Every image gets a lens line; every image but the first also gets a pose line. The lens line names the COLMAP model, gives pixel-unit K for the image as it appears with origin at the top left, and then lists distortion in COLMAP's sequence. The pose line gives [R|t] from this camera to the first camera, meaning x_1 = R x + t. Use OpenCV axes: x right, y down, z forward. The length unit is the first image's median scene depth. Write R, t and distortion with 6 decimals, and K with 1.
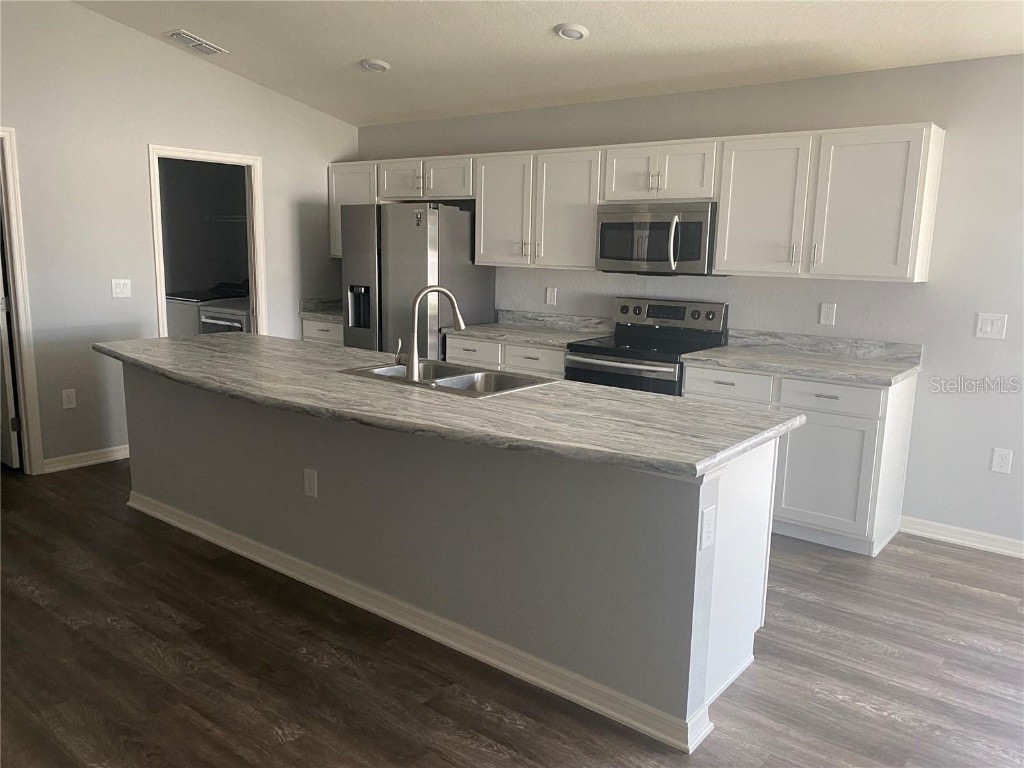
lens RADIAL K [[811.3, 0, 512.0], [0, 811.3, 384.0], [0, 0, 1]] dist [0.043778, -0.001369]
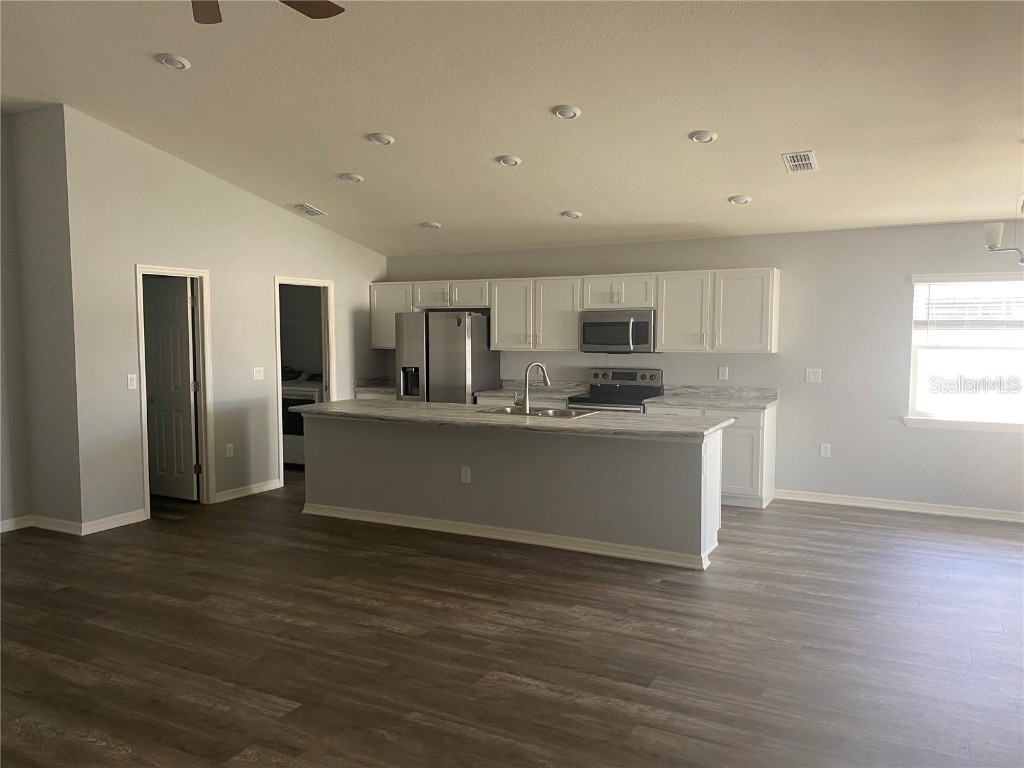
lens RADIAL K [[779.7, 0, 512.0], [0, 779.7, 384.0], [0, 0, 1]] dist [0.123049, -0.001528]
pose [[0.984765, -0.035364, 0.170257, -0.297515], [0.051995, 0.994191, -0.094233, 0.062158], [-0.165936, 0.101650, 0.980884, -0.486250]]
